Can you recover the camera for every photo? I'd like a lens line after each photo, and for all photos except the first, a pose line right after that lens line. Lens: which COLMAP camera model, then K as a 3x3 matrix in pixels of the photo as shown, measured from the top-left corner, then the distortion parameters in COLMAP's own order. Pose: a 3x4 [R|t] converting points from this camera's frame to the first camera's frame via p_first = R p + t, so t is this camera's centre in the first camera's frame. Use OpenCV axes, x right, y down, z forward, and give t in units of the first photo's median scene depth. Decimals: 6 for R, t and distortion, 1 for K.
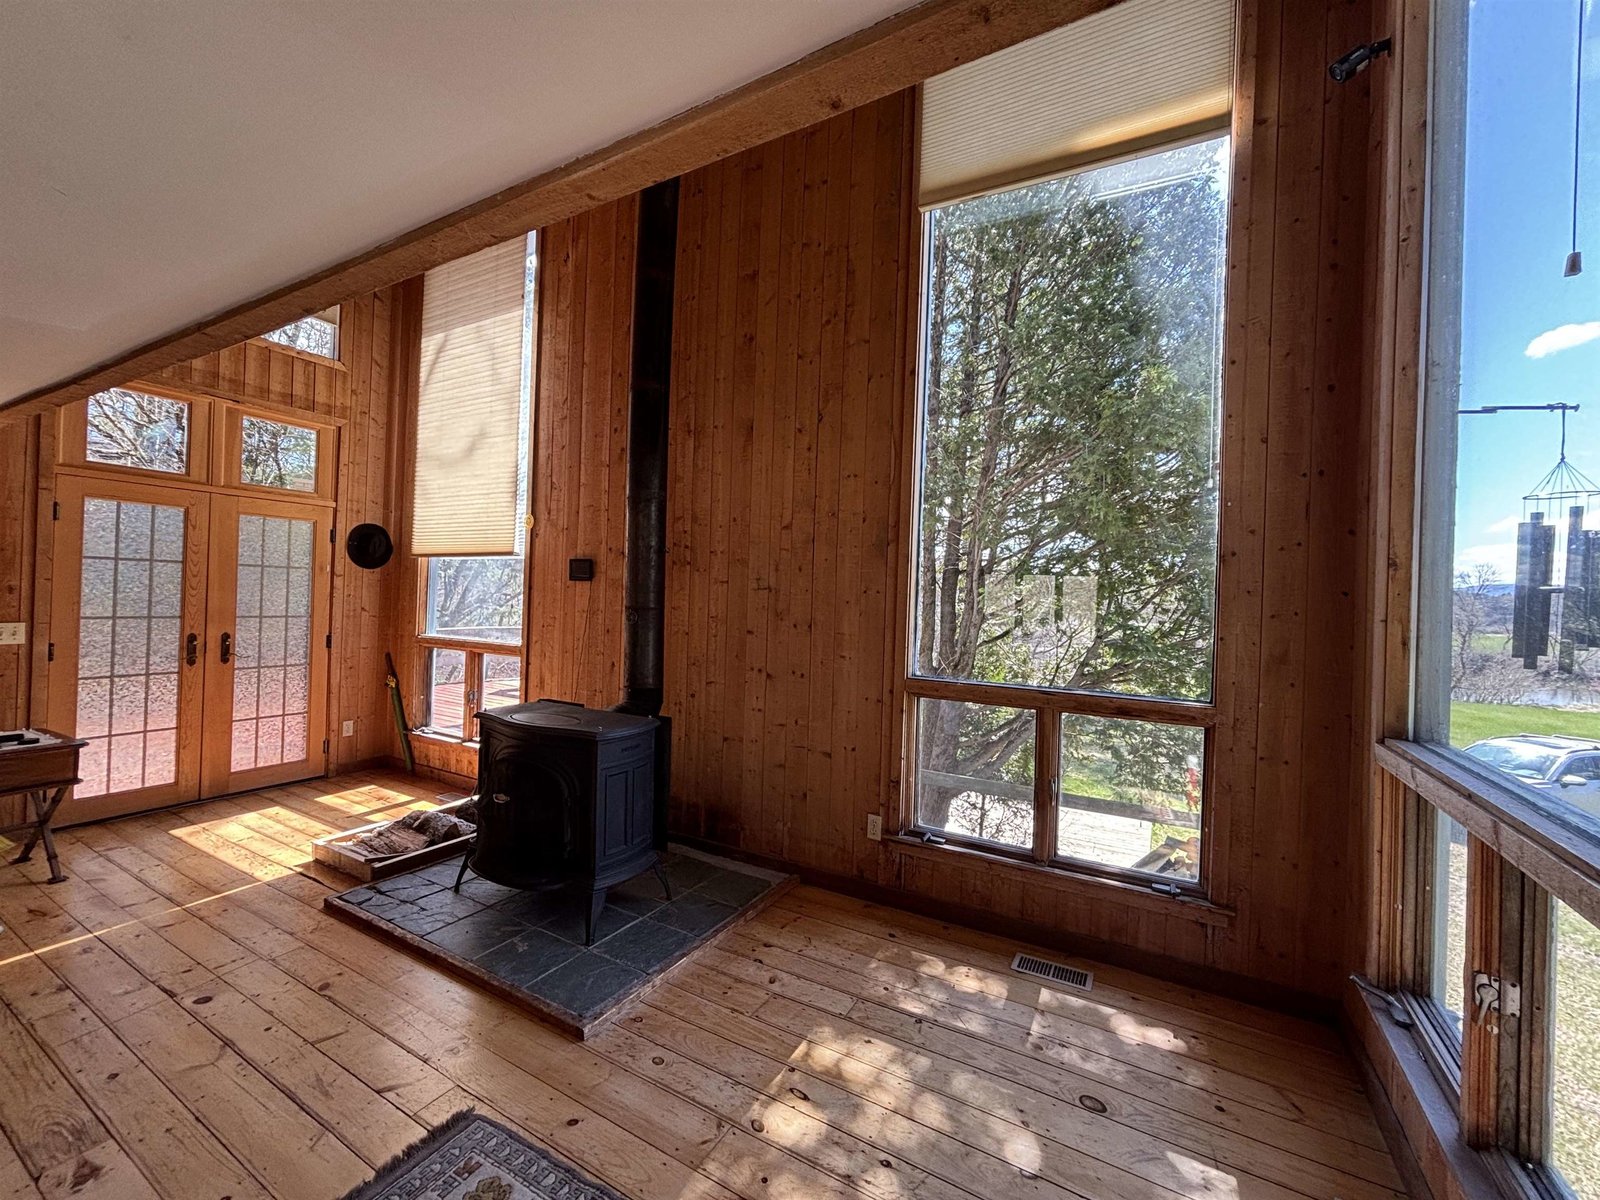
lens RADIAL K [[648.6, 0, 800.4], [0, 648.6, 599.6], [0, 0, 1]] dist [0.000231, 0.000203]
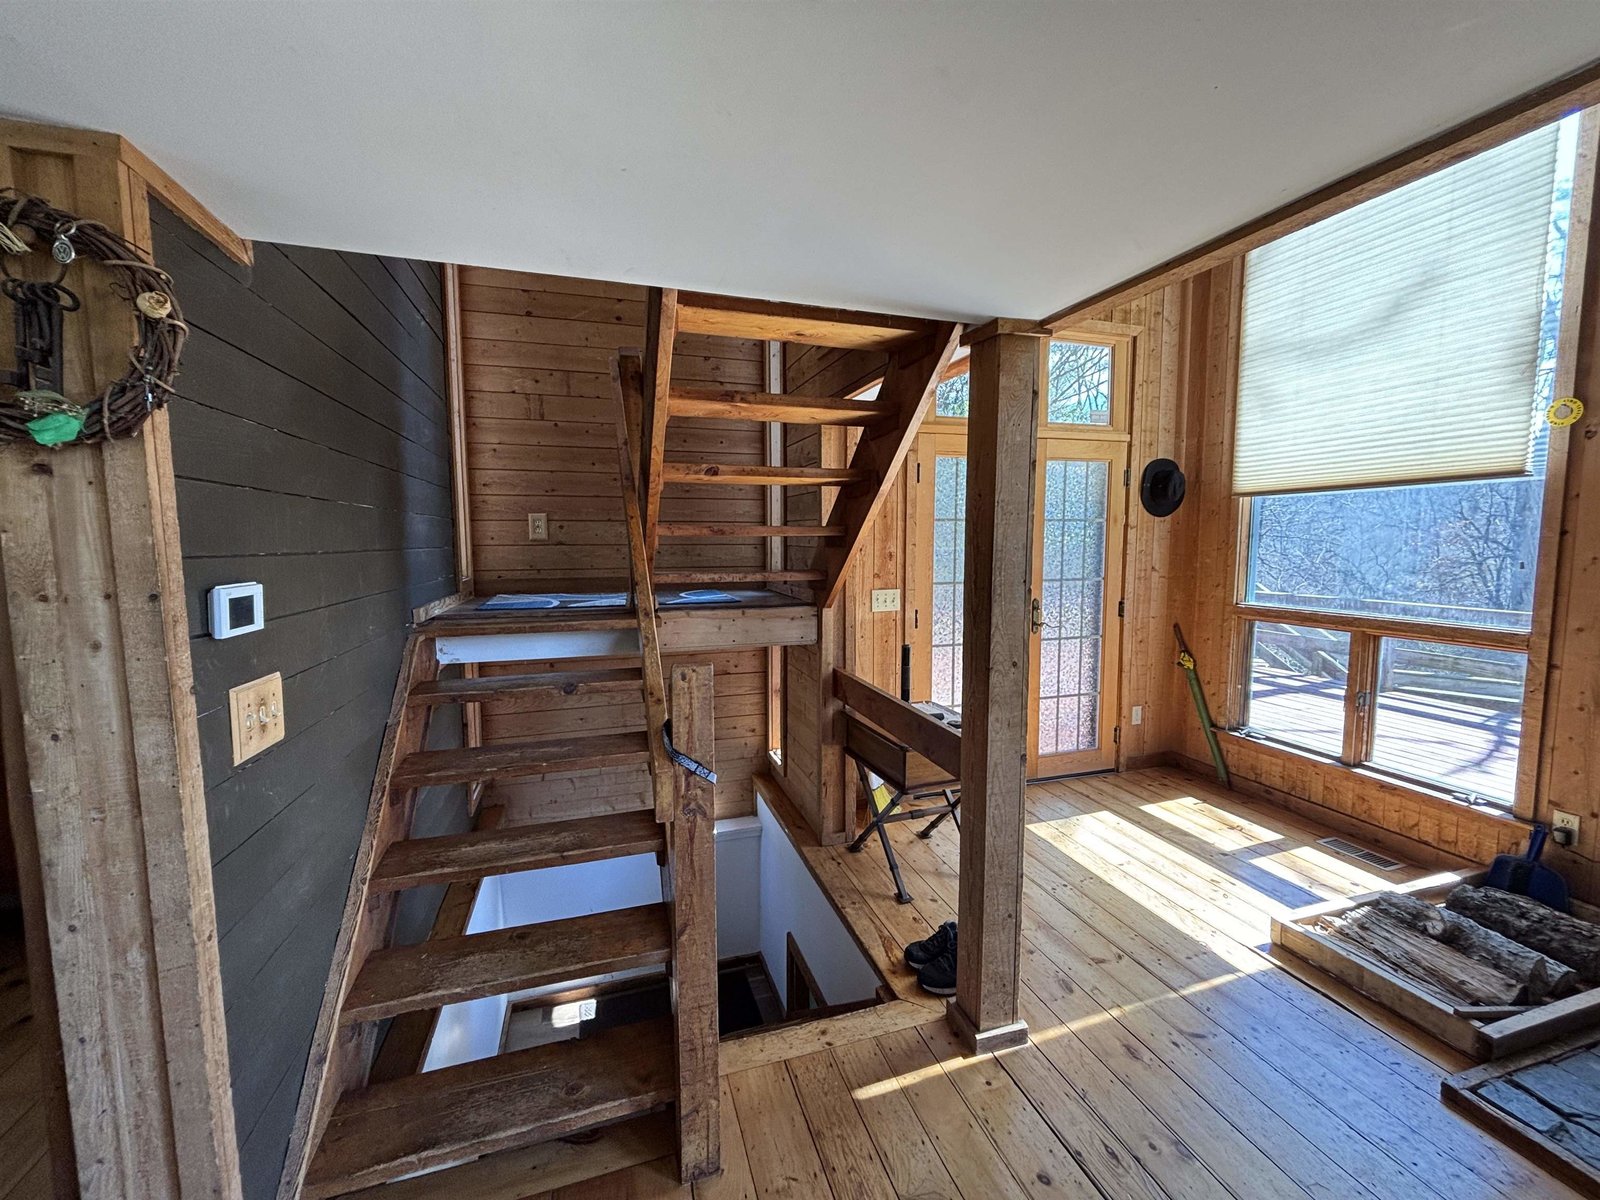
lens RADIAL K [[648.6, 0, 799.3], [0, 648.6, 598.4], [0, 0, 1]] dist [0.000231, 0.000203]
pose [[0.735686, 0.027335, -0.676771, -0.489778], [0.028516, 0.997049, 0.071269, -0.019070], [0.676723, -0.071731, 0.732735, 0.133898]]
